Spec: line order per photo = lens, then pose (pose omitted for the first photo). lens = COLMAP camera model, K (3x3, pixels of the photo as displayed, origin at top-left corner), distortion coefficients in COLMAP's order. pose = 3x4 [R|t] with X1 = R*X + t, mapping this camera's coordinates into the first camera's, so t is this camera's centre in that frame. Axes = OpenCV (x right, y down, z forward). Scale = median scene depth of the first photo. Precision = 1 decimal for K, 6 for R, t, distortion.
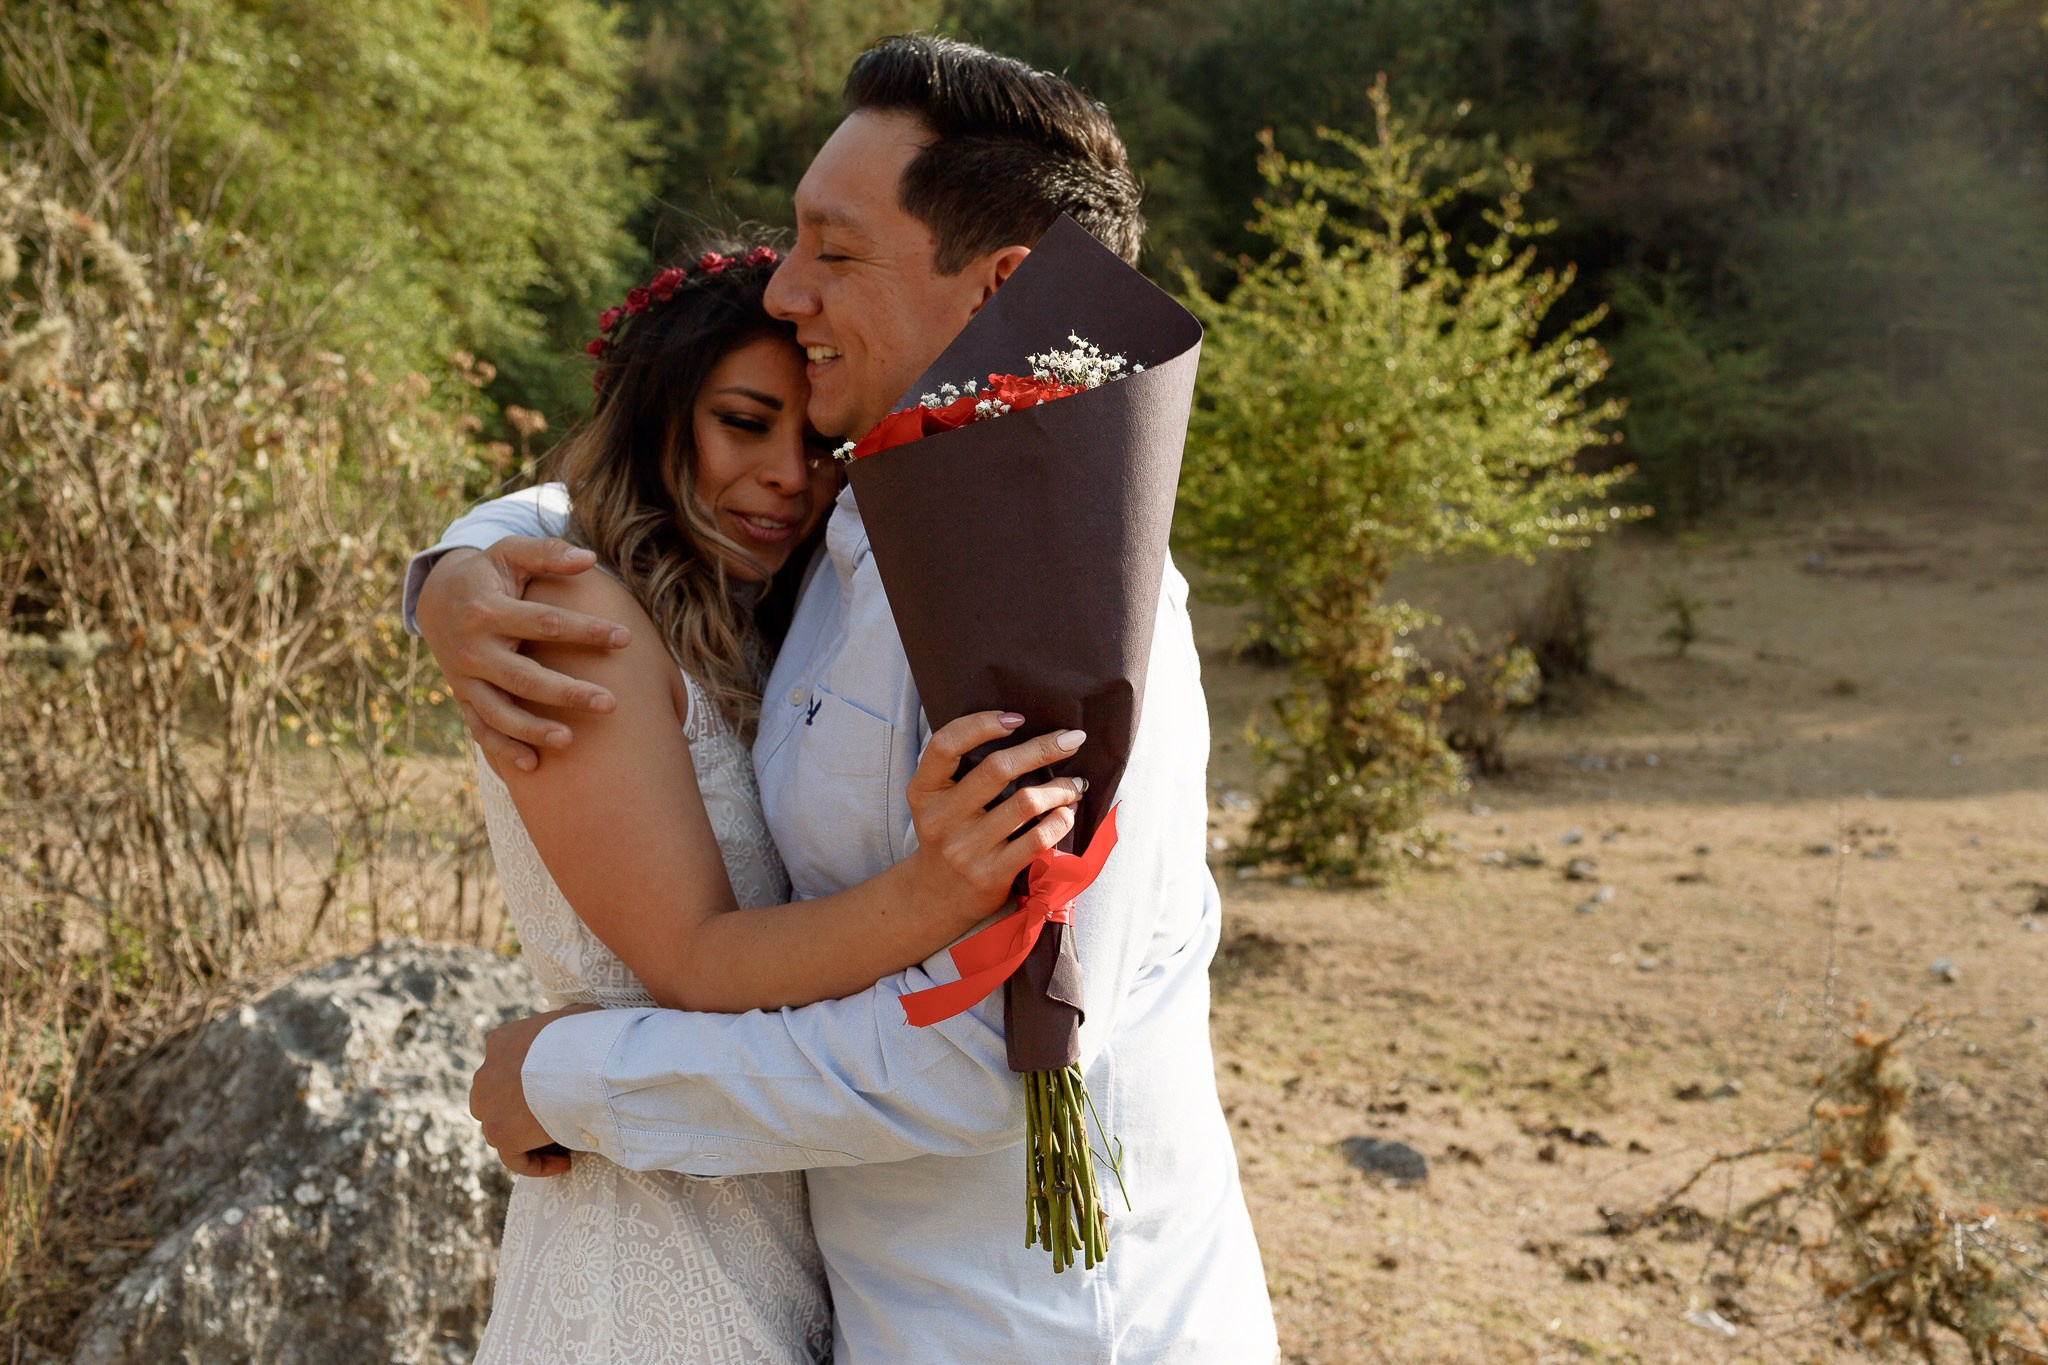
lens RADIAL K [[2029.9, 0, 977.7], [0, 2029.9, 691.0], [0, 0, 1]] dist [0.004263, 0.000000]
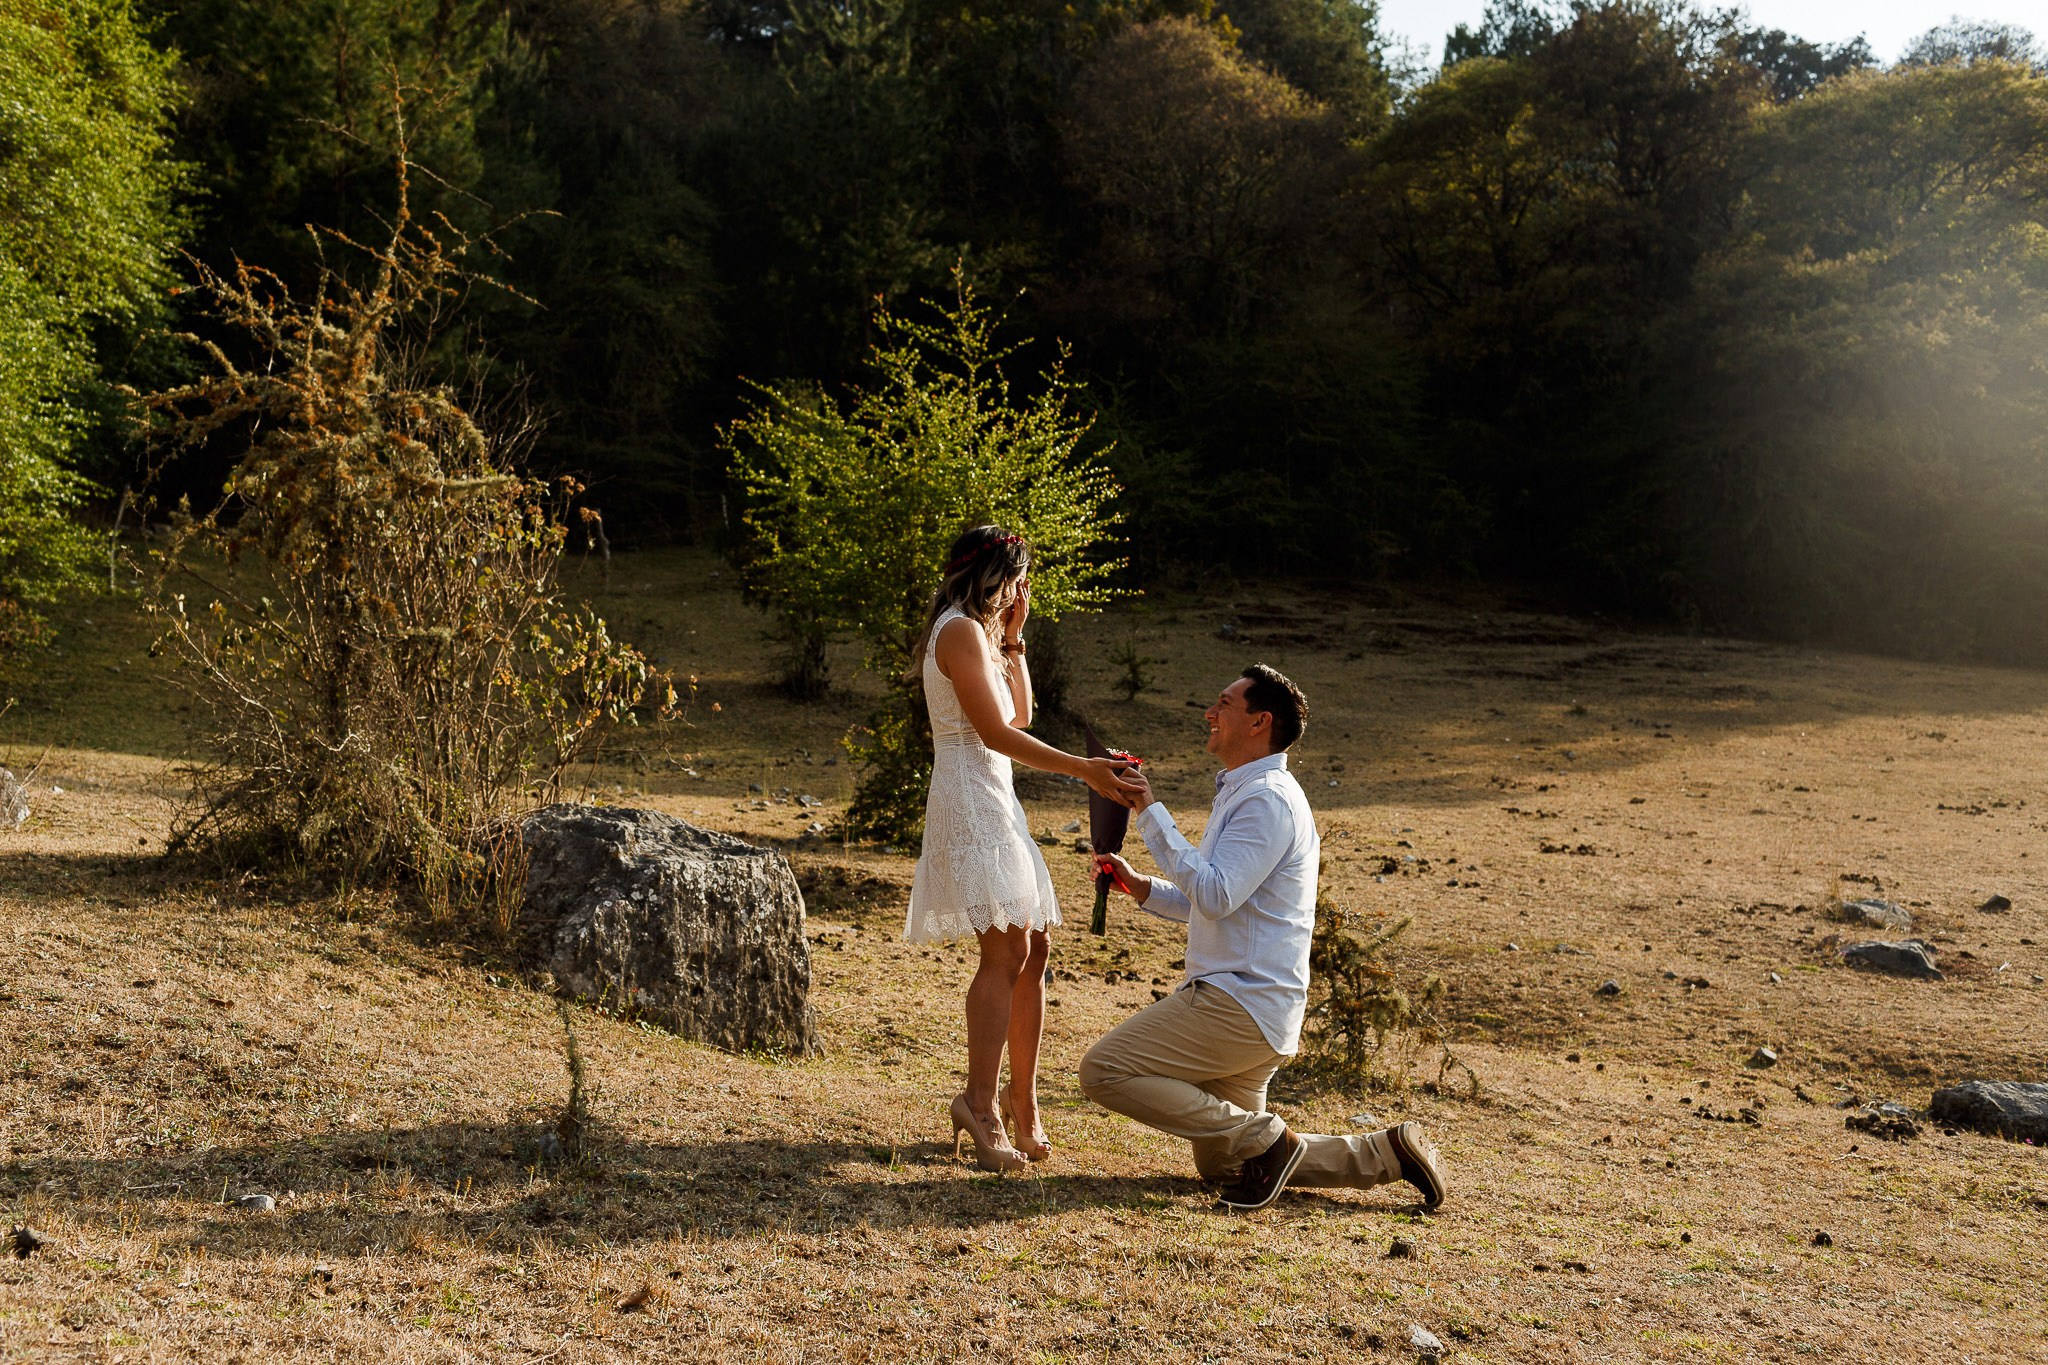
lens RADIAL K [[2029.9, 0, 982.9], [0, 2029.9, 699.8], [0, 0, 1]] dist [0.004263, 0.000000]
pose [[0.960371, 0.031904, 0.276891, -0.168865], [-0.026770, 0.999393, -0.022302, 0.023748], [-0.277435, 0.014006, 0.960642, -0.332919]]
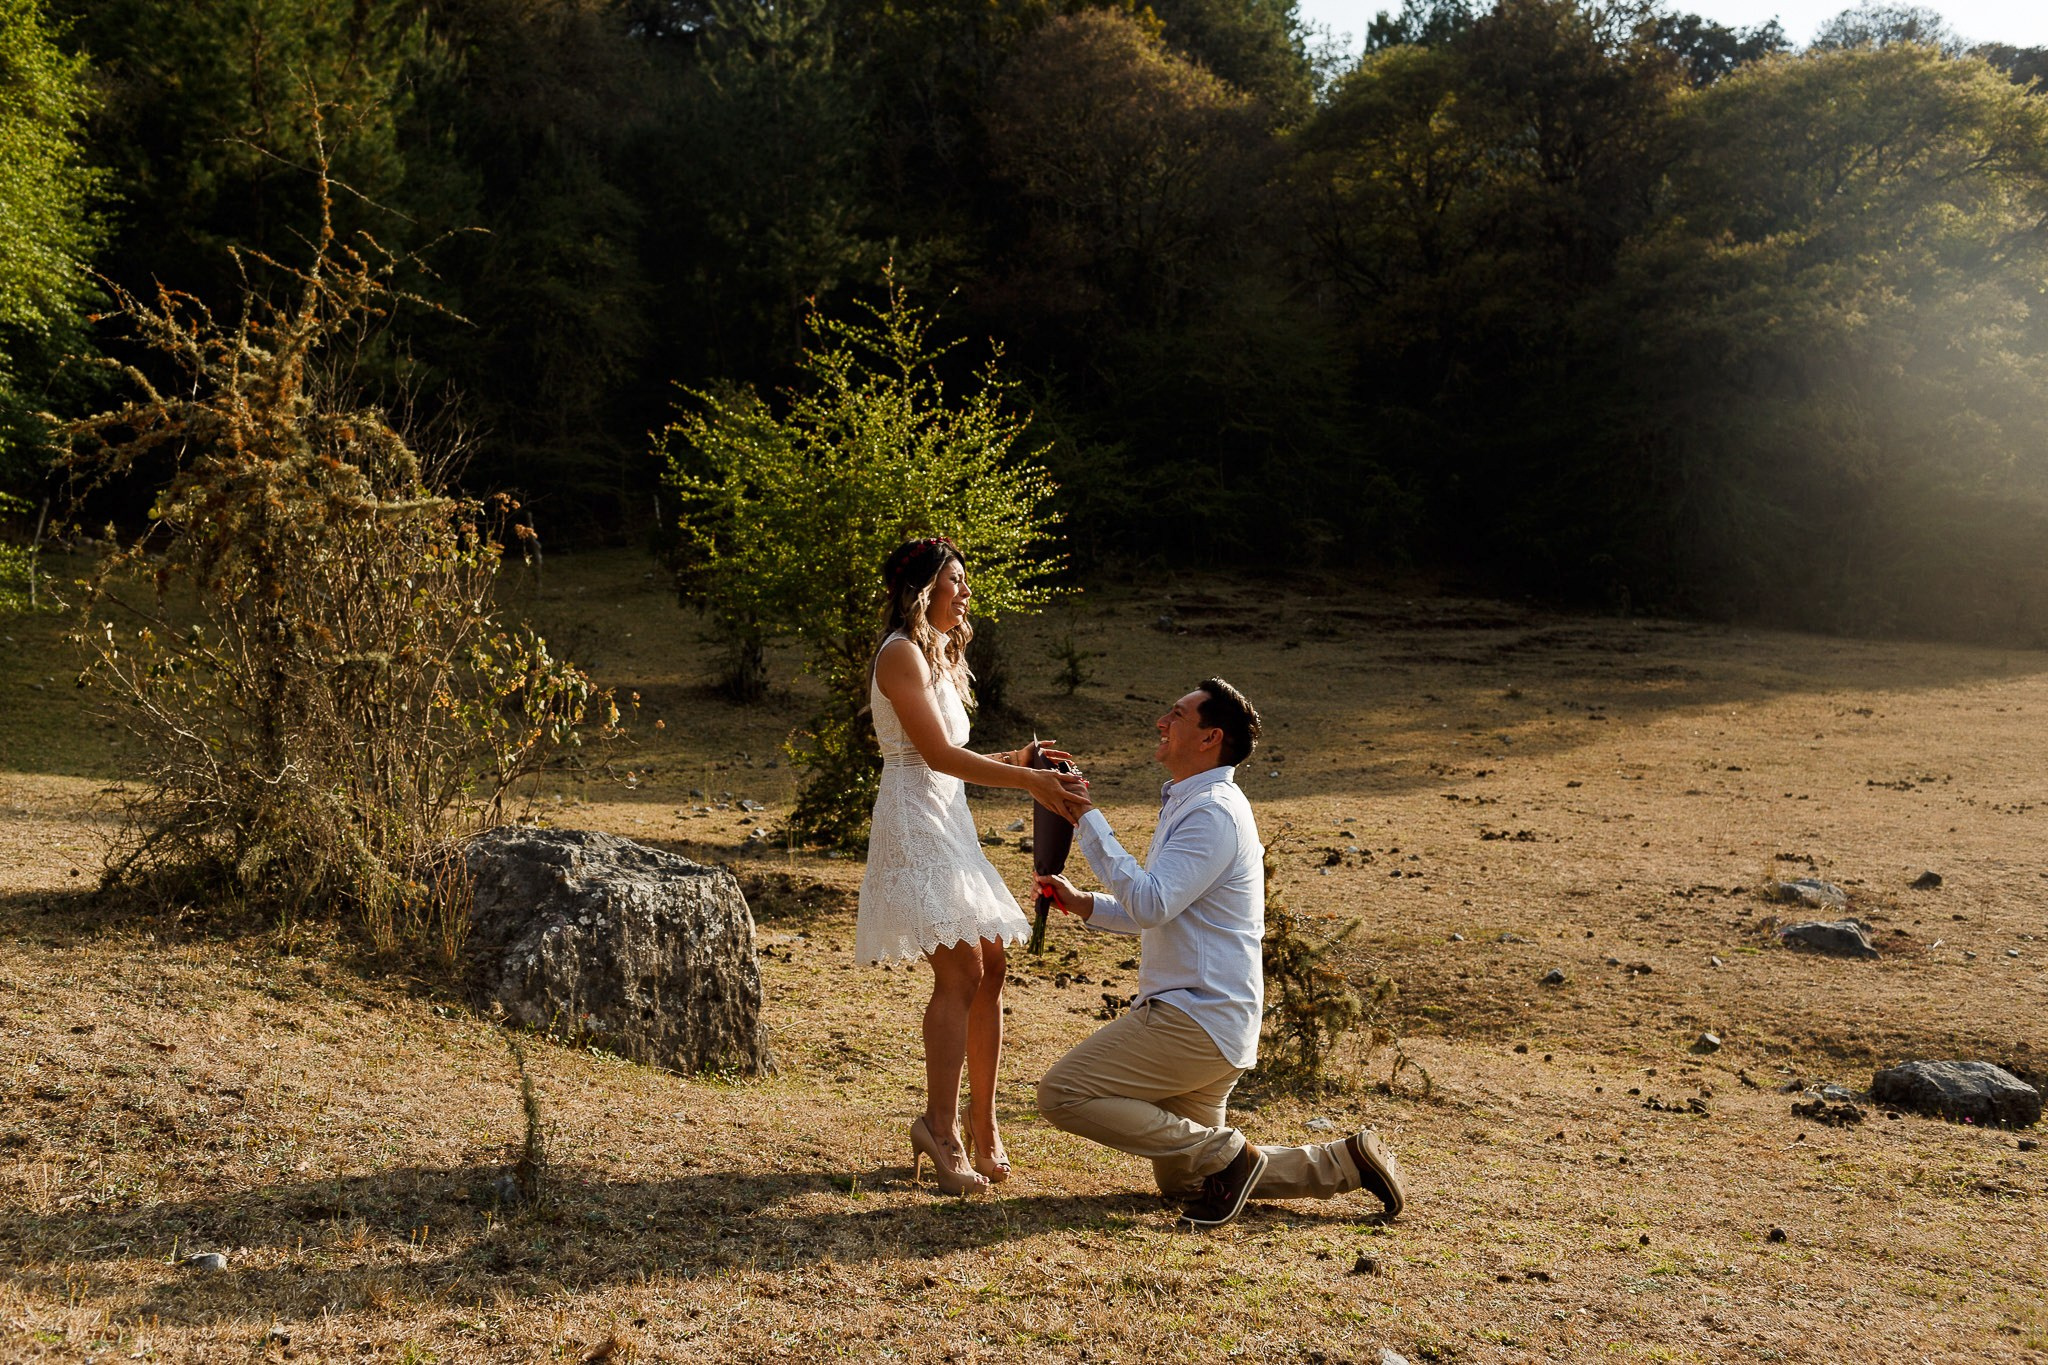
lens RADIAL K [[2029.9, 0, 992.2], [0, 2029.9, 703.5], [0, 0, 1]] dist [0.004263, 0.000000]
pose [[0.950465, 0.008026, 0.310728, -0.170869], [-0.002915, 0.999853, -0.016908, 0.017062], [-0.310818, 0.015165, 0.950349, -0.329311]]
